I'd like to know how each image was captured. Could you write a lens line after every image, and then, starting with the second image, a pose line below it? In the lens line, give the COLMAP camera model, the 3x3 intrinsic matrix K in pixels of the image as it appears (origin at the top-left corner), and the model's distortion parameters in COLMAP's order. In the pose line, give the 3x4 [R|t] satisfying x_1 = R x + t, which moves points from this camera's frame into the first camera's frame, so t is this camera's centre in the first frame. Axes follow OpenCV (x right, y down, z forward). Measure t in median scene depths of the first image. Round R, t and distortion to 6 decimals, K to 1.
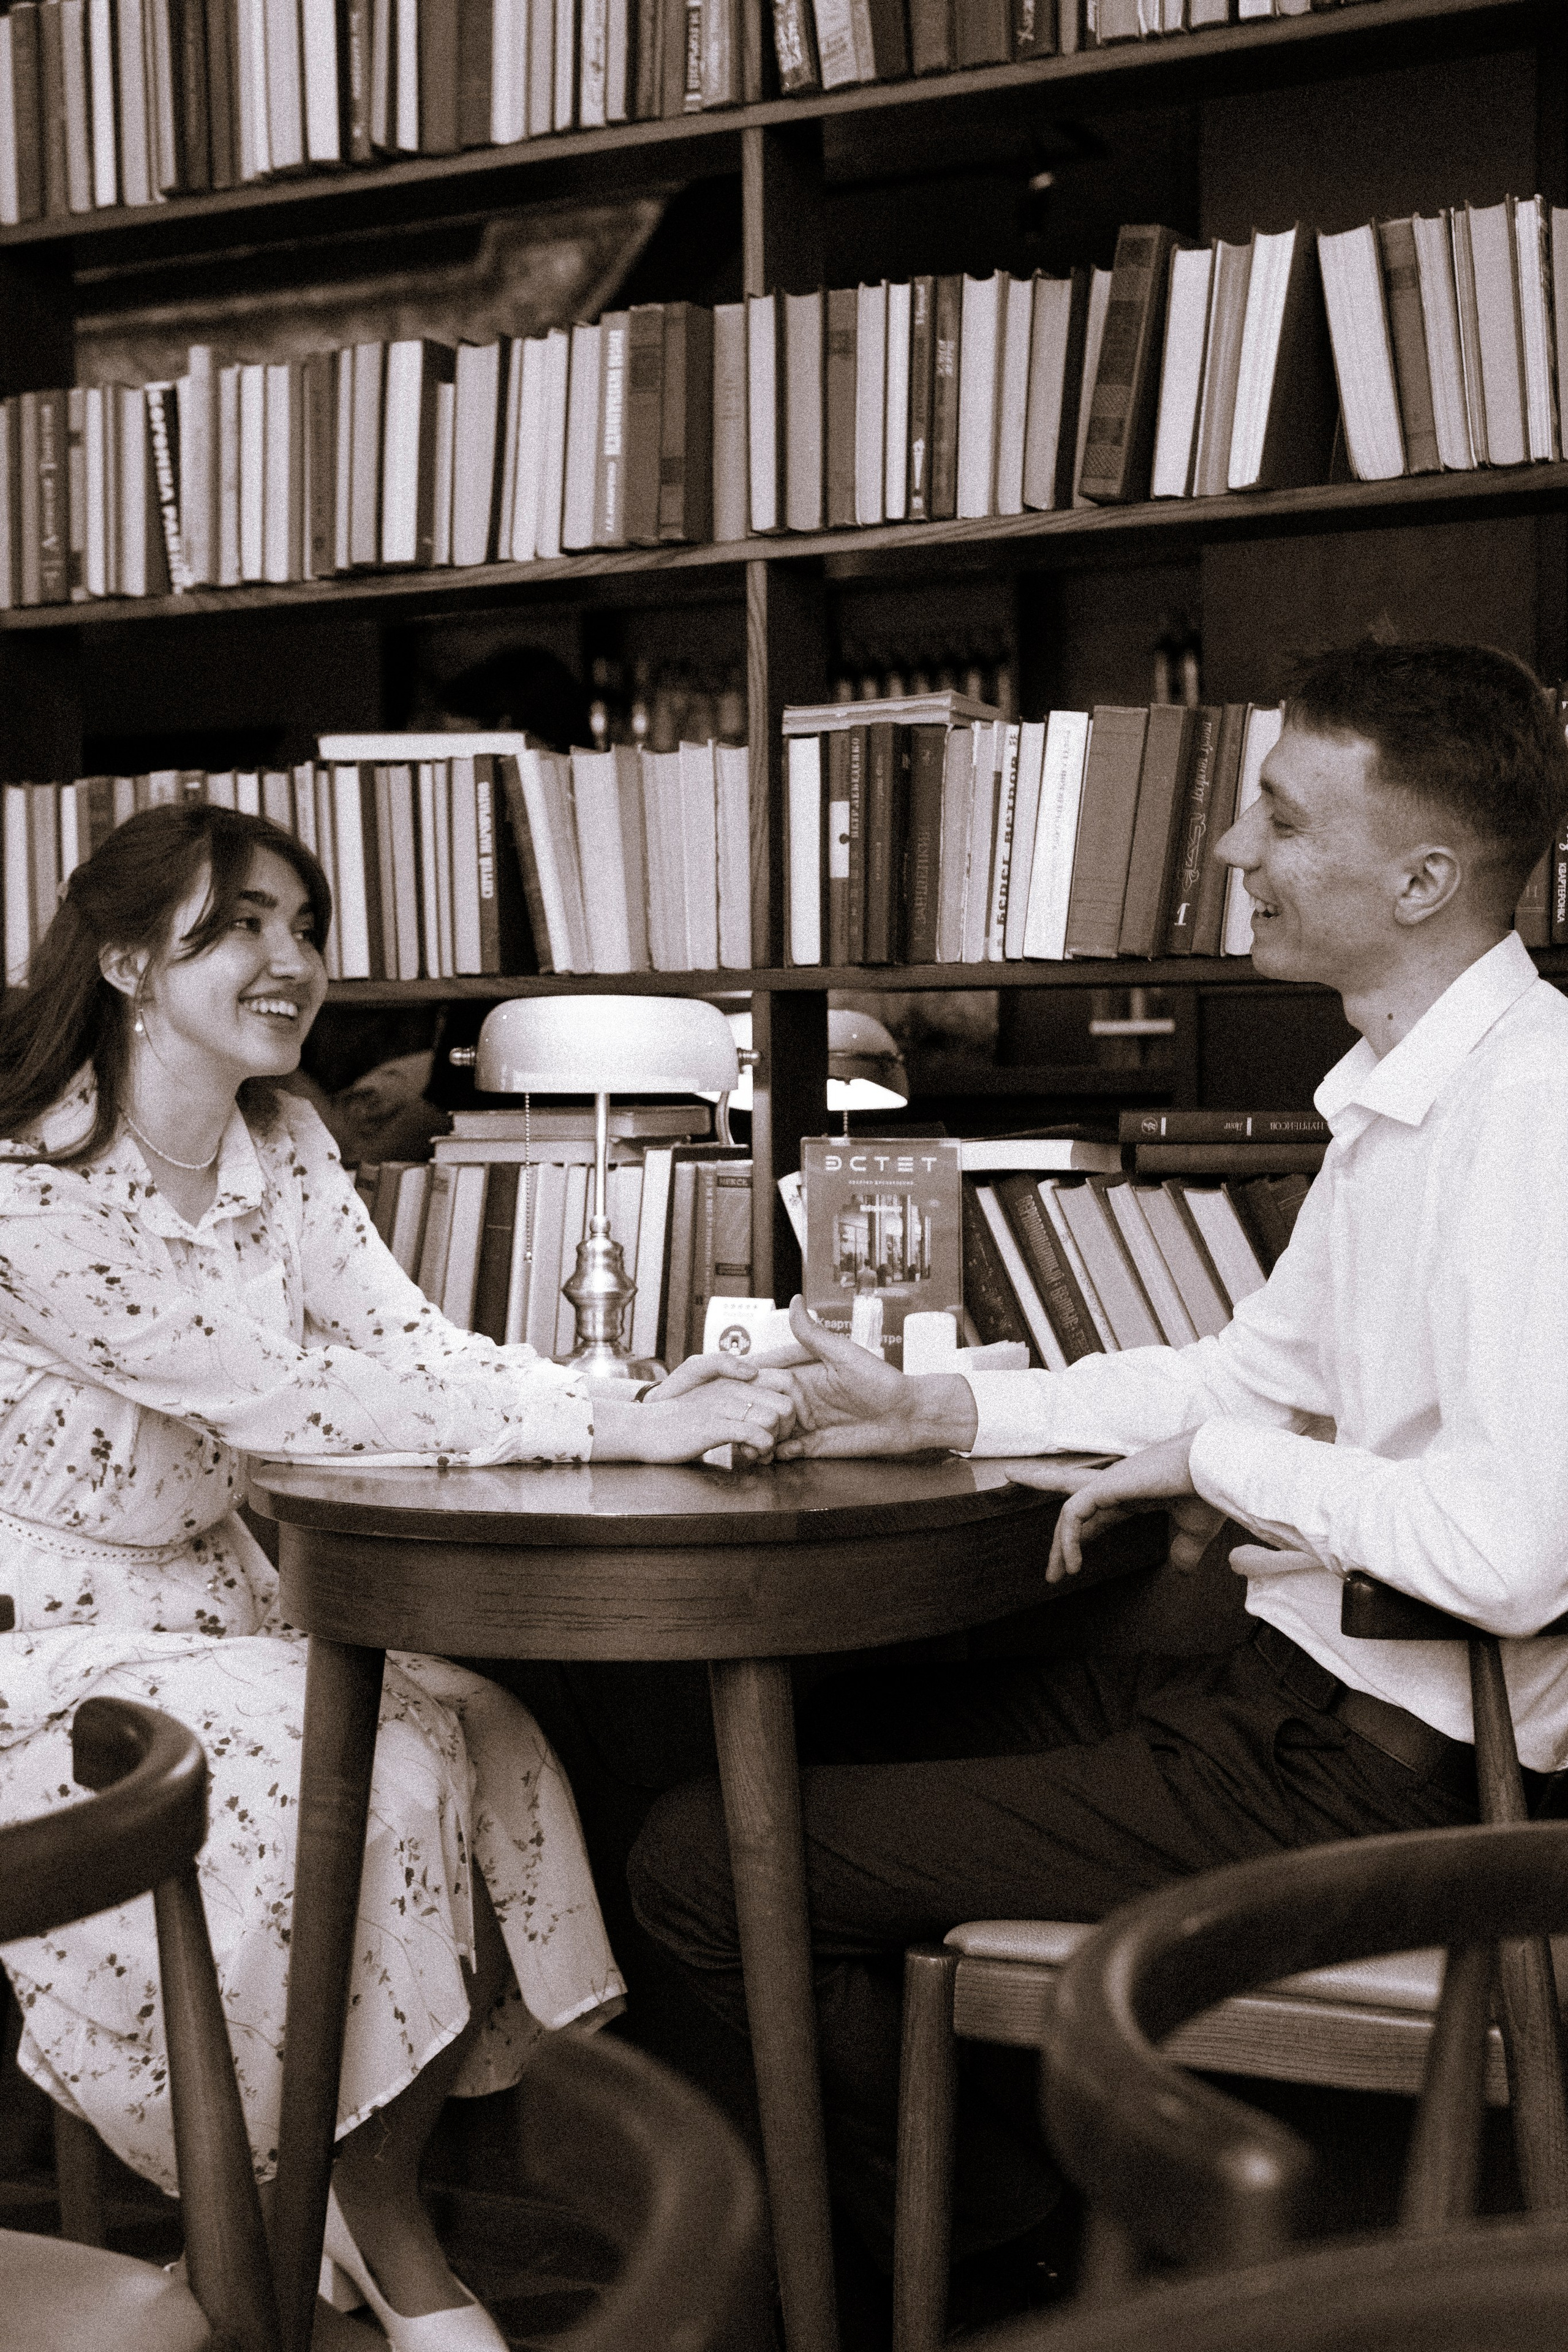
lens RADIAL K [[2987.1, 0, 784.3], [0, 2987.1, 1174.3], [0, 0, 1]] dist [0.083198, 0.000000]
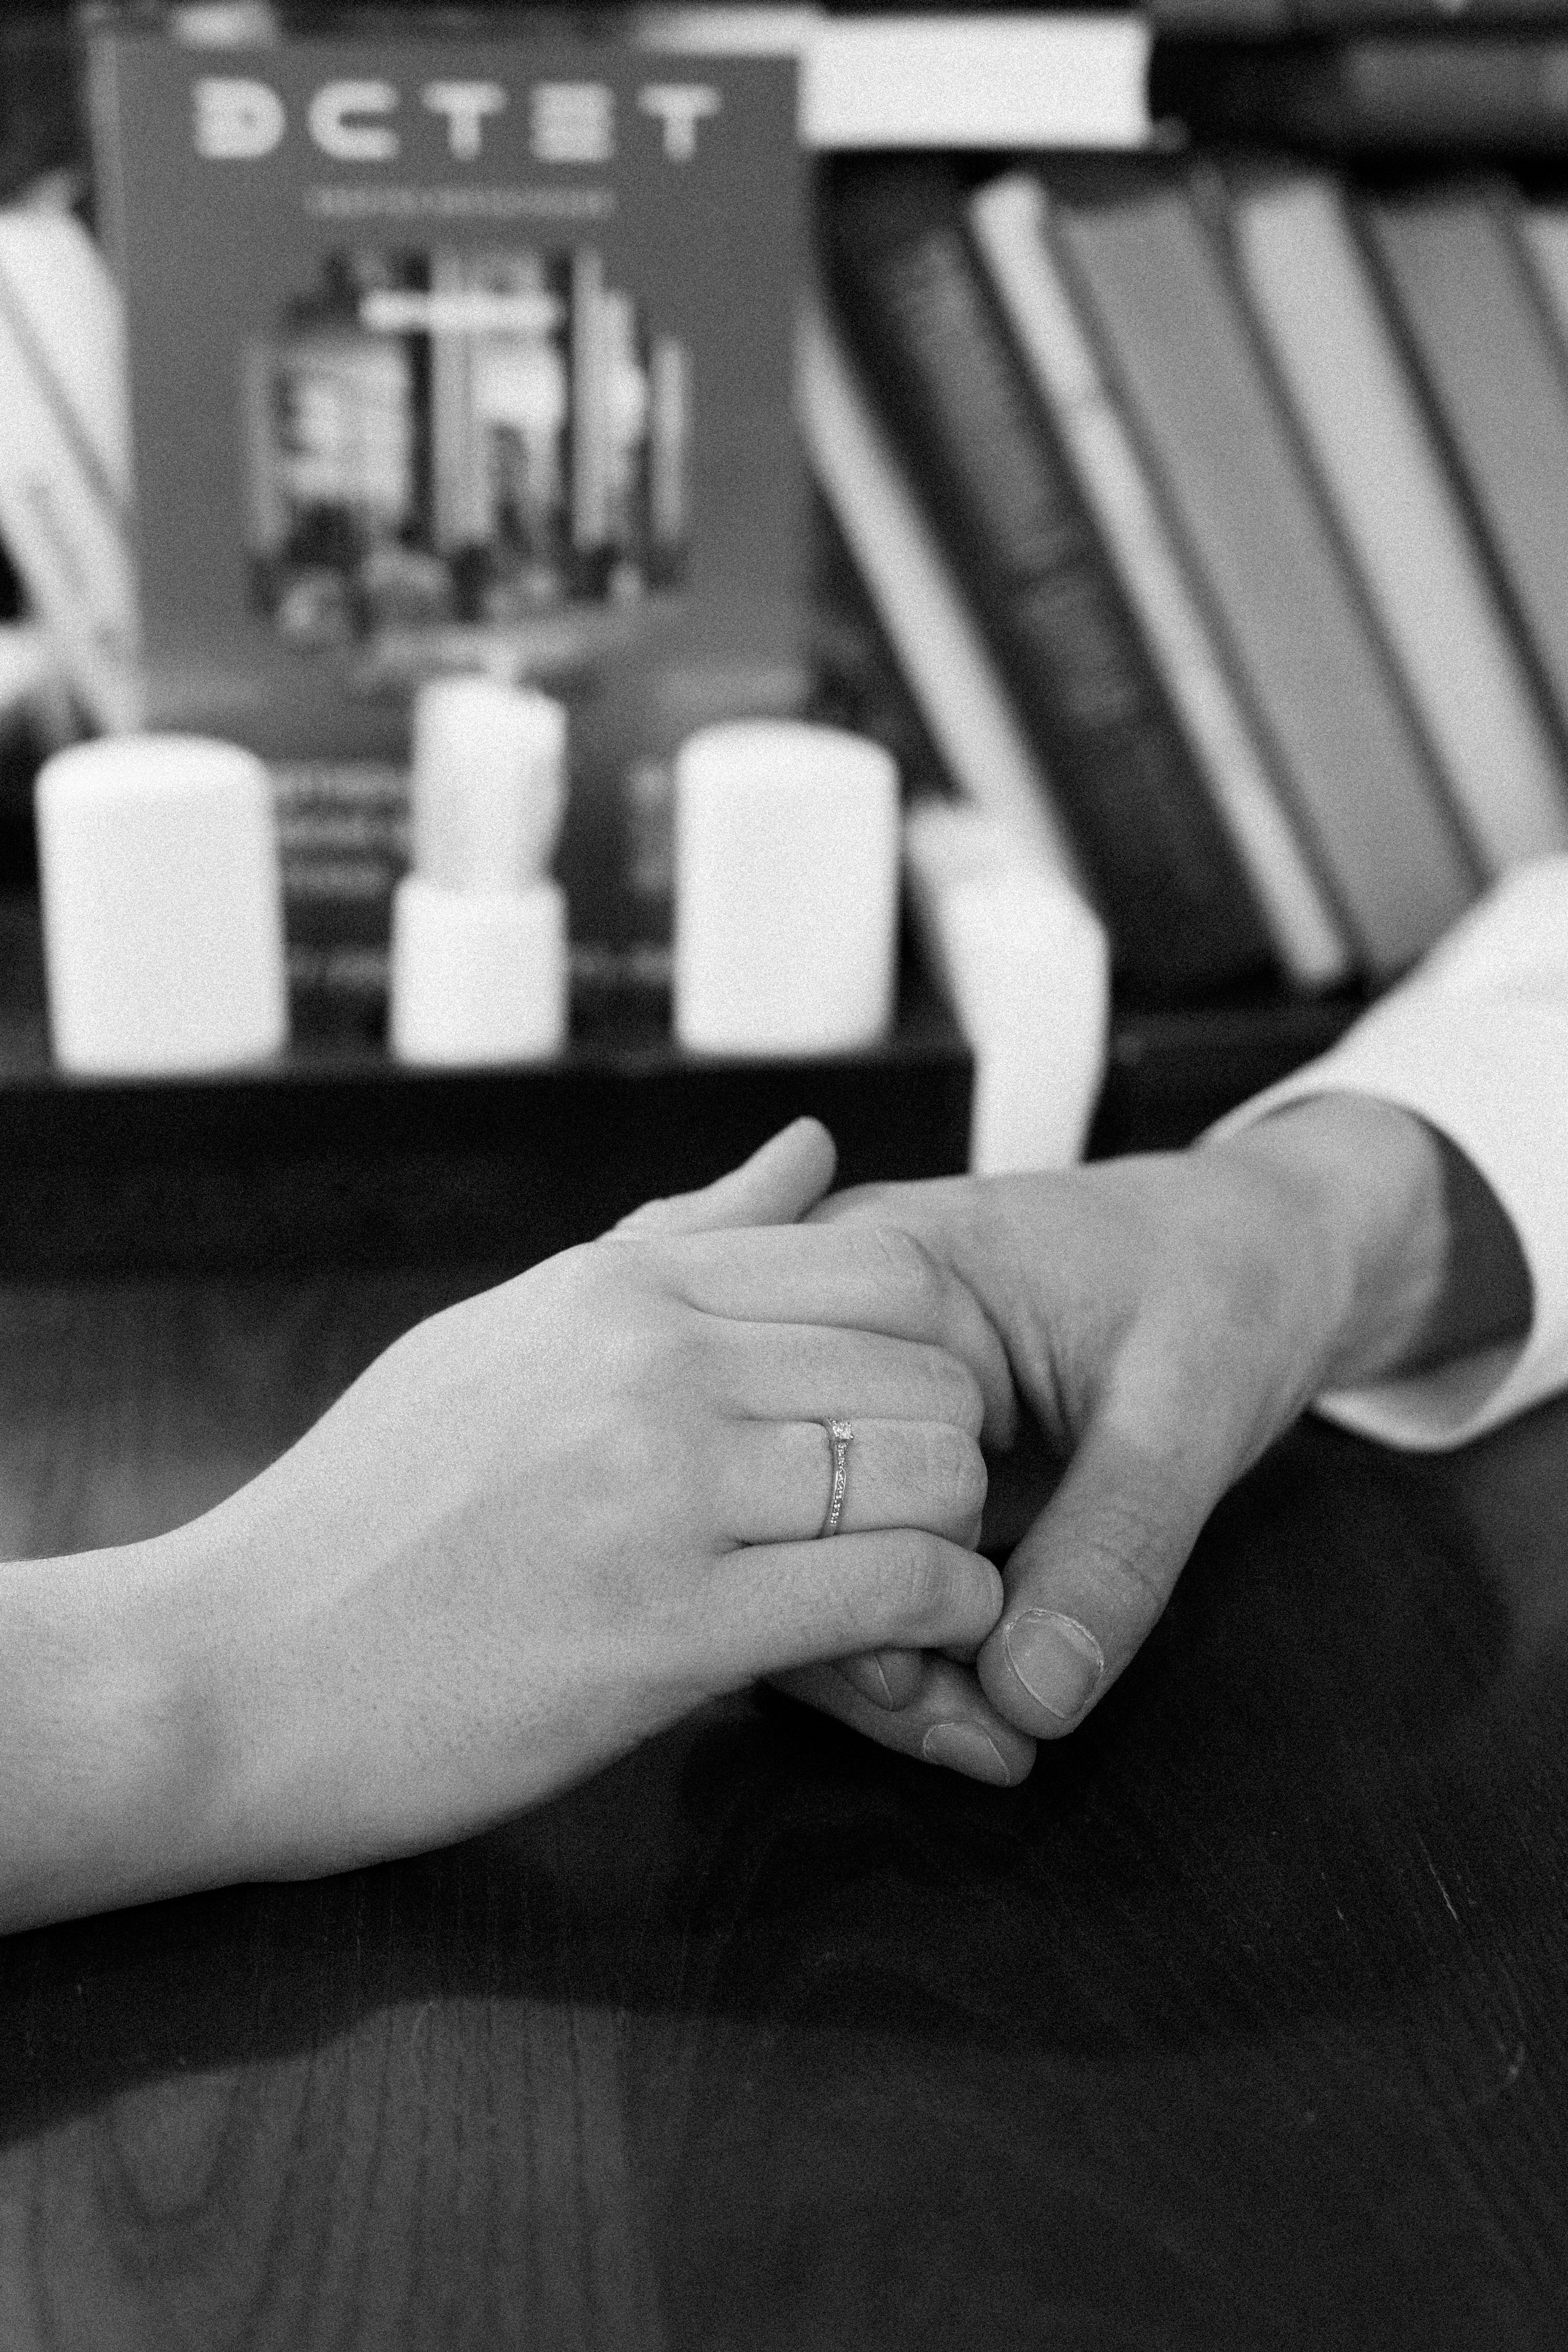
lens RADIAL K [[2987.1, 0, 781.0], [0, 2987.1, 1176.6], [0, 0, 1]] dist [0.083198, 0.000000]
pose [[0.803699, -0.197417, 0.561333, -0.102028], [0.002125, 0.944306, 0.329063, -0.003130], [-0.595032, -0.263275, 0.759357, 0.775694]]
